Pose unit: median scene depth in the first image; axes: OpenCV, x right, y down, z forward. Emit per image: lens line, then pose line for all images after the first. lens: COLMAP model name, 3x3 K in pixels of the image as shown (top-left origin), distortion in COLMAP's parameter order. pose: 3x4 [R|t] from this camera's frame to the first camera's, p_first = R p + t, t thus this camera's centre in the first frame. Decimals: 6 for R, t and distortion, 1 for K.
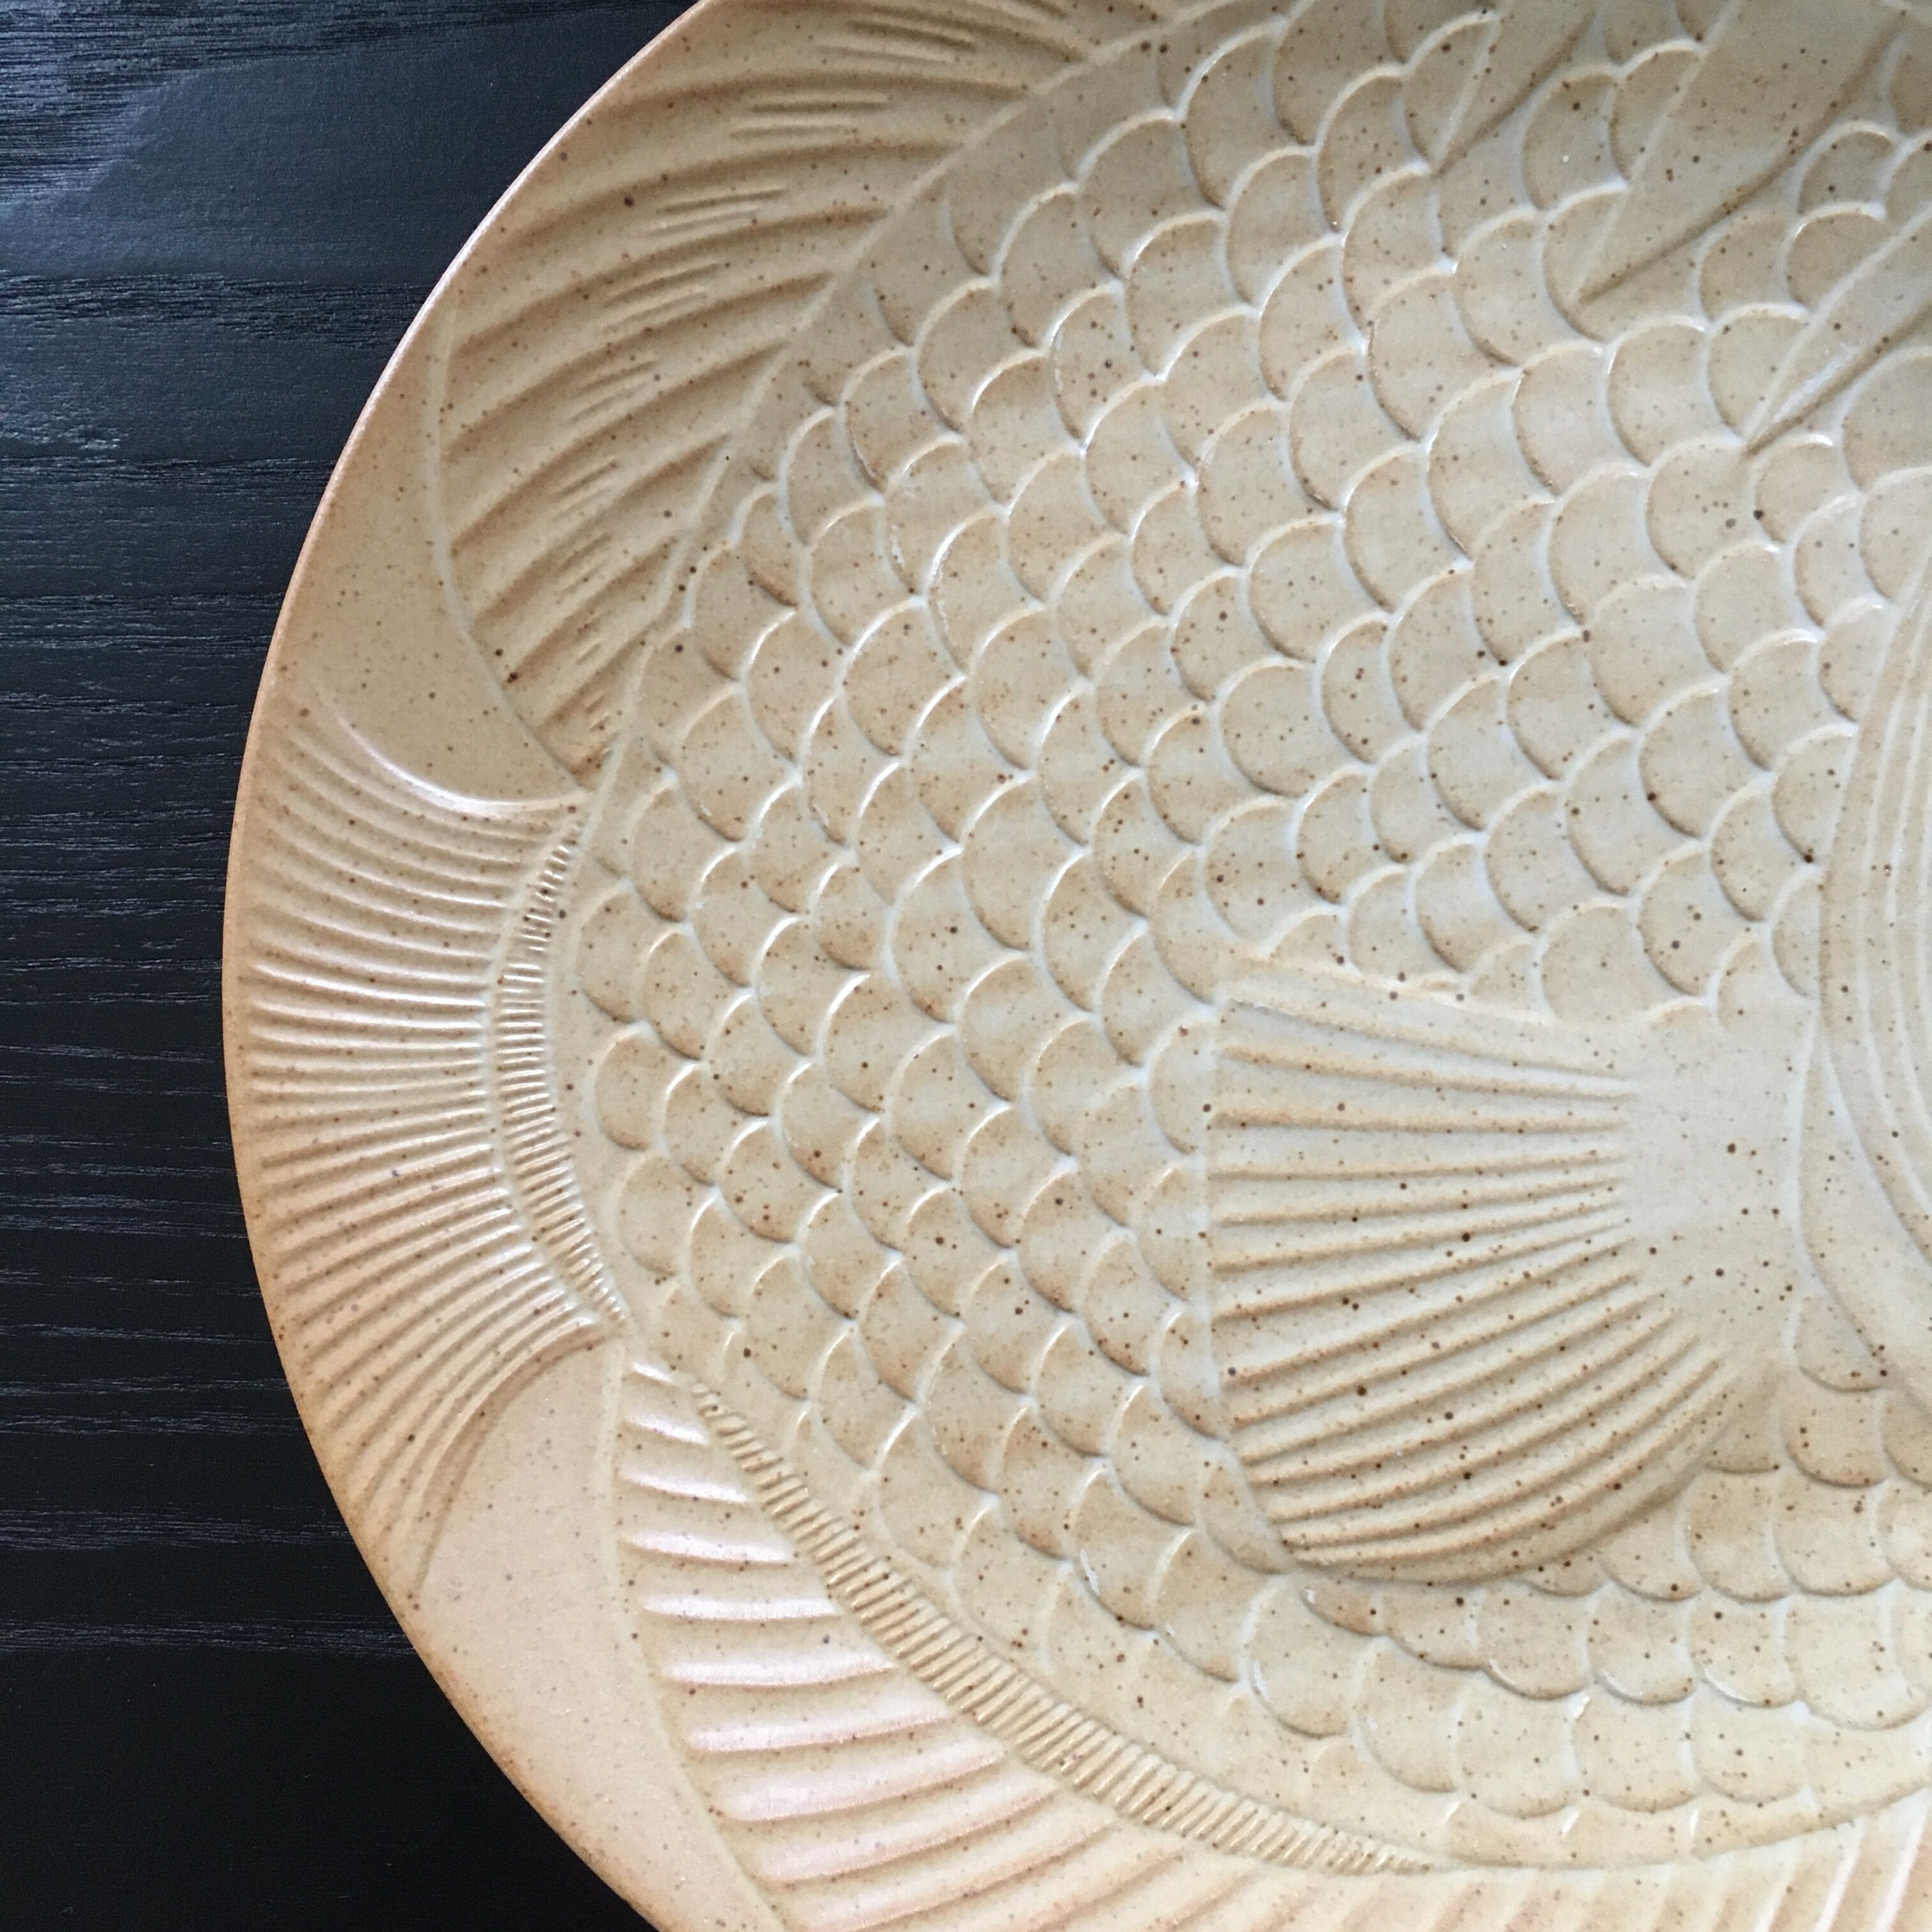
lens RADIAL K [[2211.3, 0, 961.4], [0, 2211.3, 969.7], [0, 0, 1]] dist [0.033851, 0.000000]
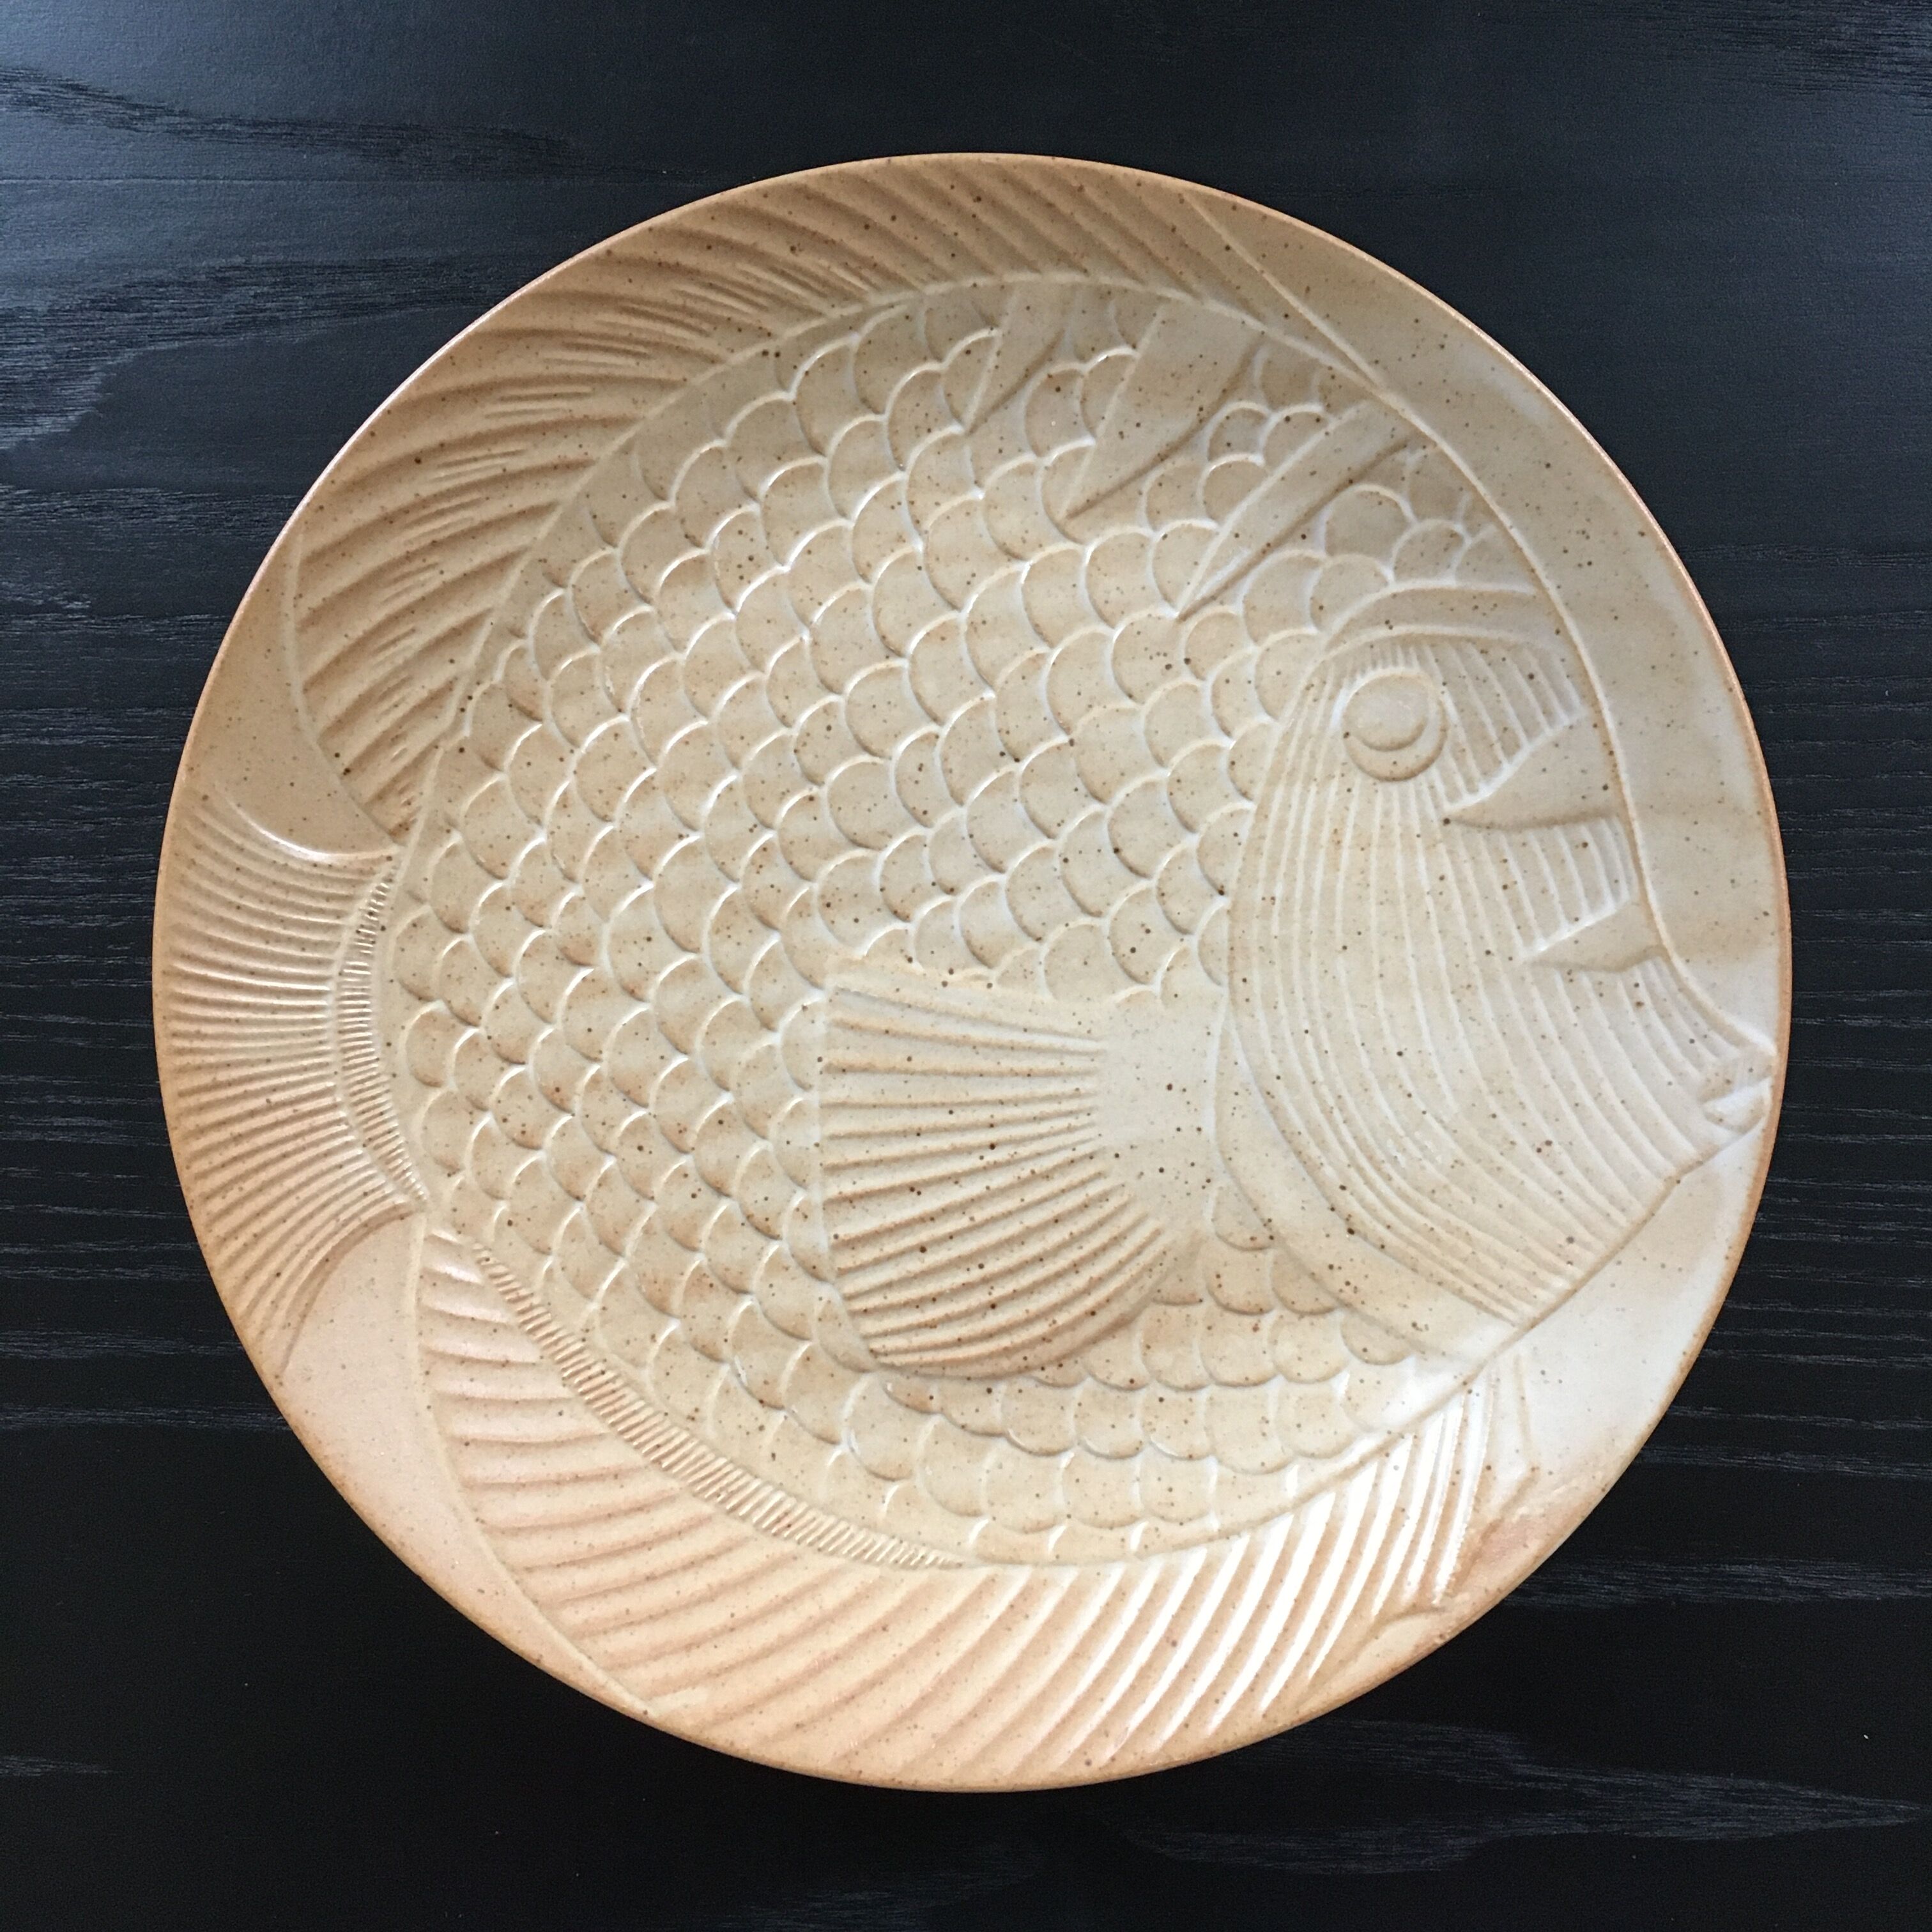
lens RADIAL K [[2211.3, 0, 970.9], [0, 2211.3, 967.3], [0, 0, 1]] dist [0.033851, 0.000000]
pose [[0.999871, 0.002131, -0.015909, 0.237069], [-0.001858, 0.999852, 0.017115, -0.024914], [0.015943, -0.017083, 0.999727, -0.482862]]
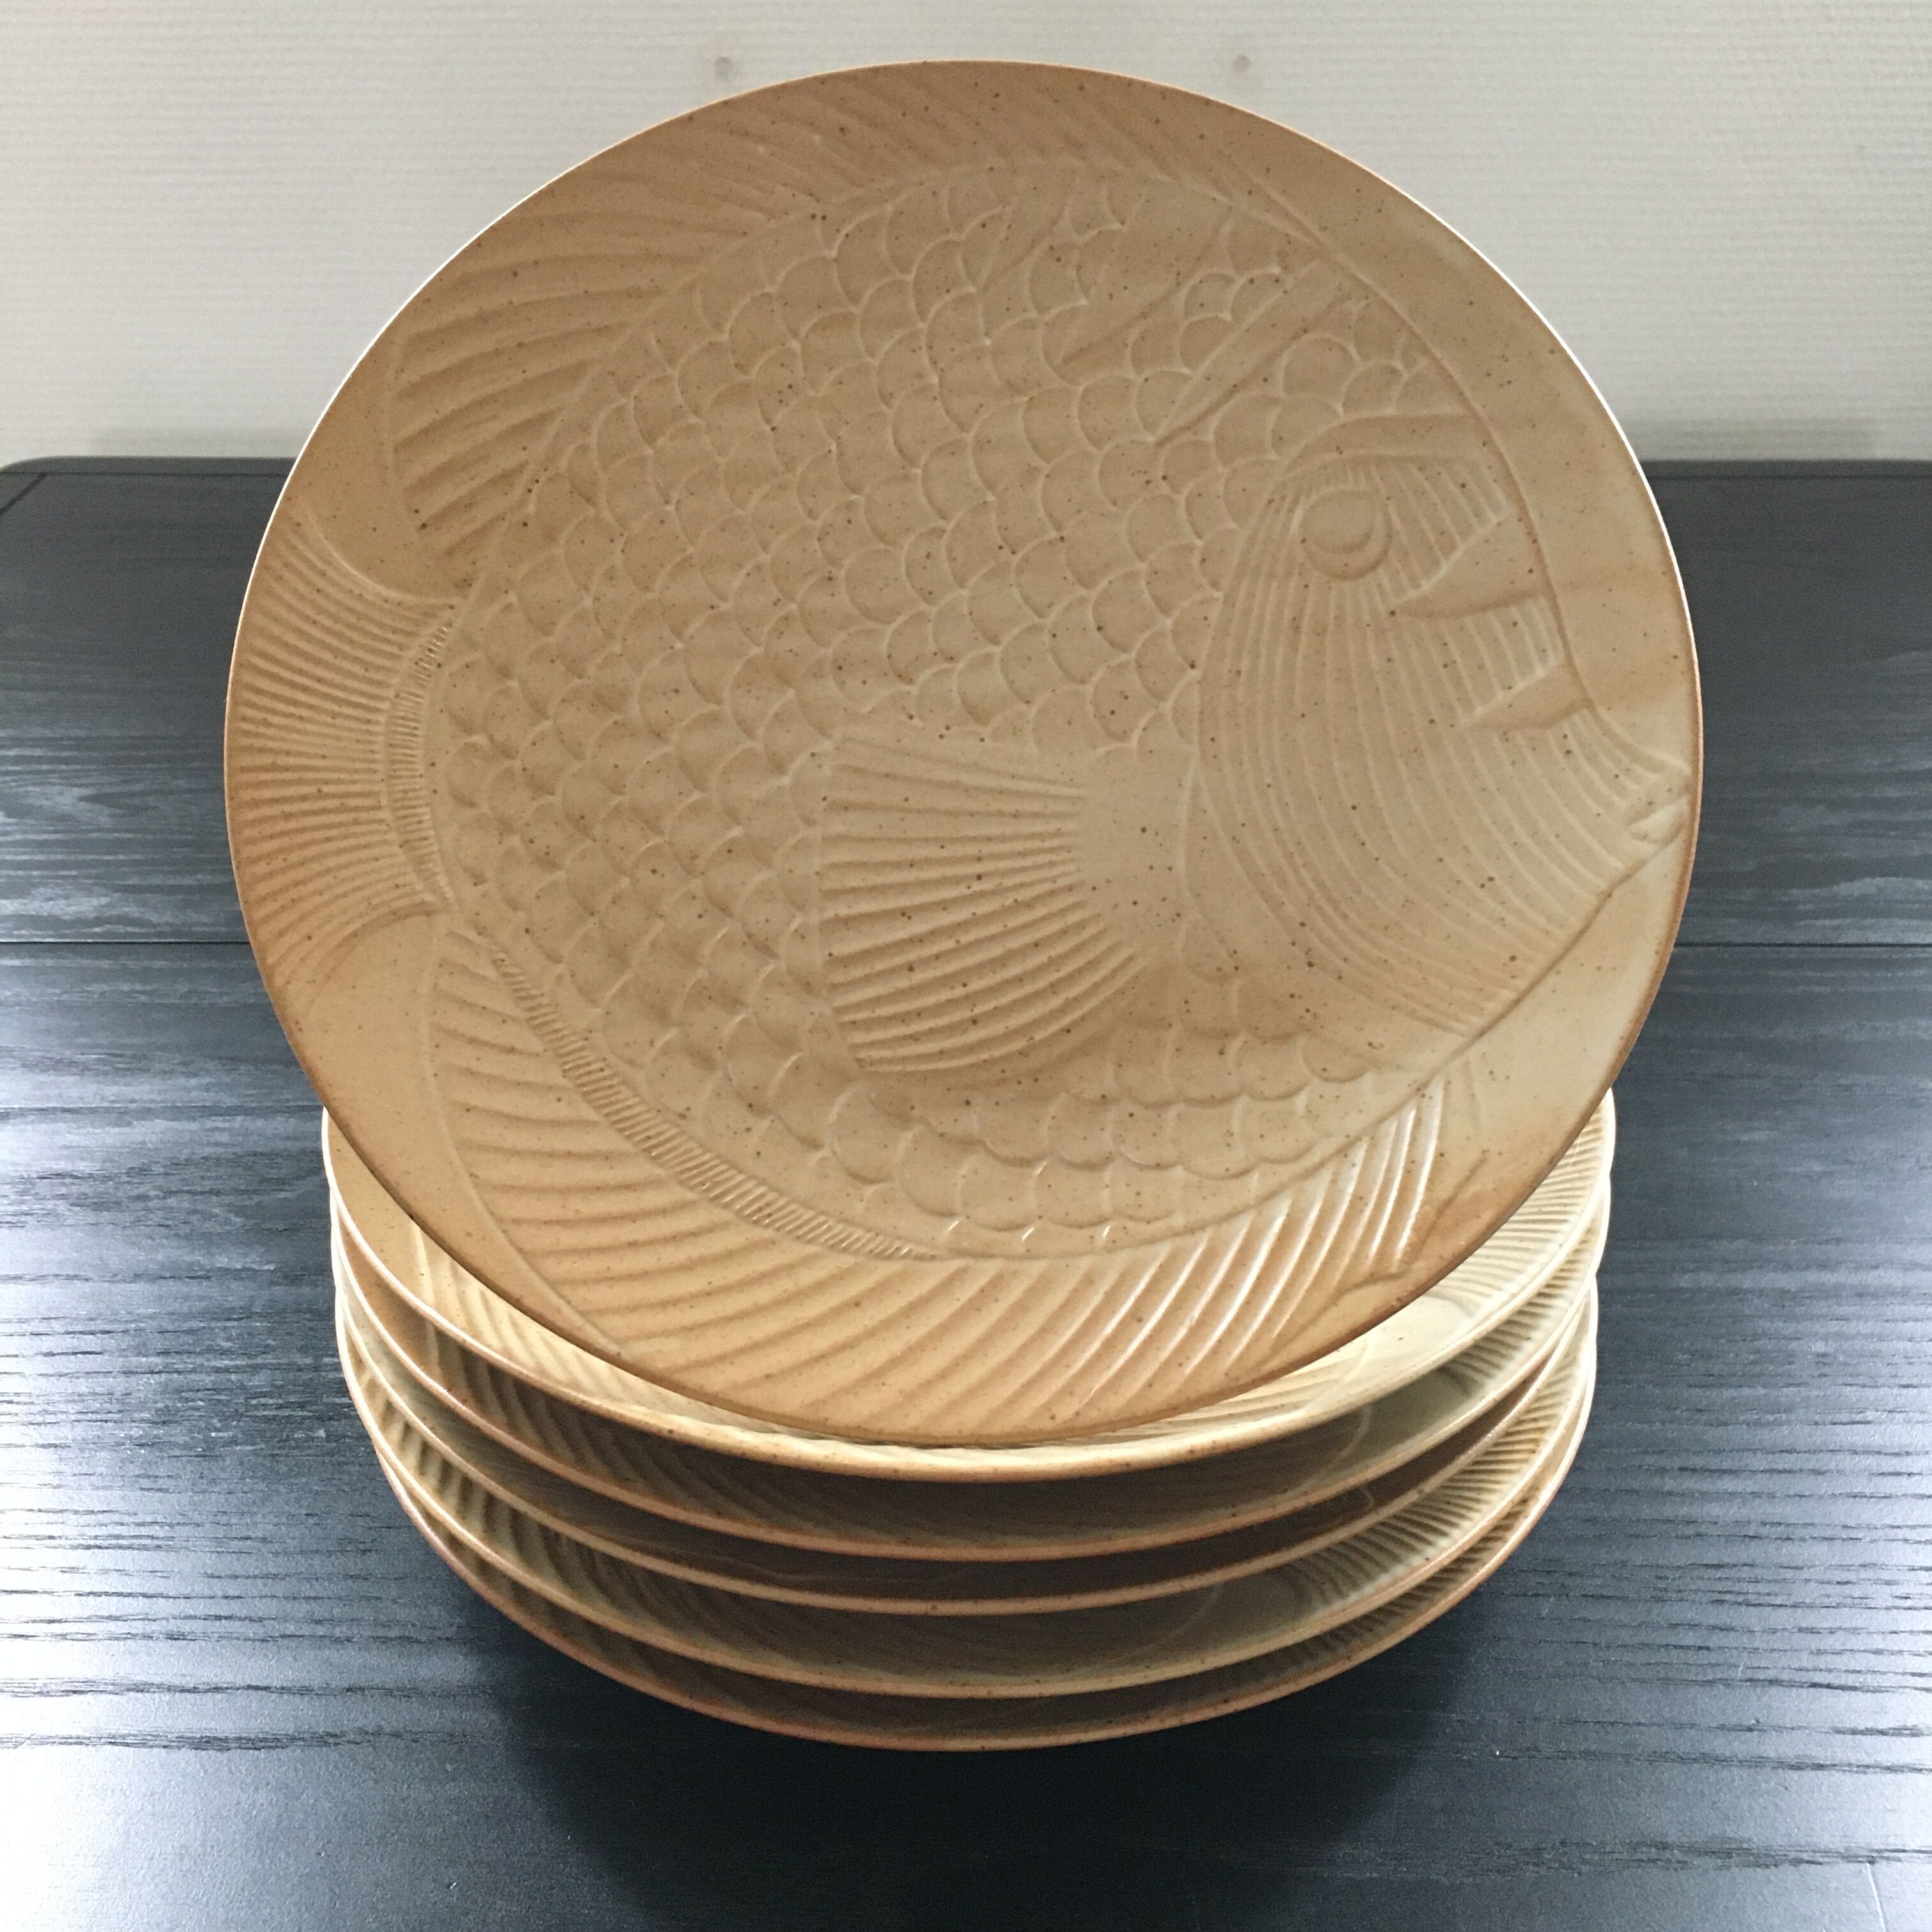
lens RADIAL K [[2211.3, 0, 974.6], [0, 2211.3, 965.2], [0, 0, 1]] dist [0.033851, 0.000000]
pose [[0.999211, 0.036630, -0.015338, 0.251602], [-0.039446, 0.960133, -0.276745, 0.627513], [0.004589, 0.277132, 0.960821, -0.526290]]
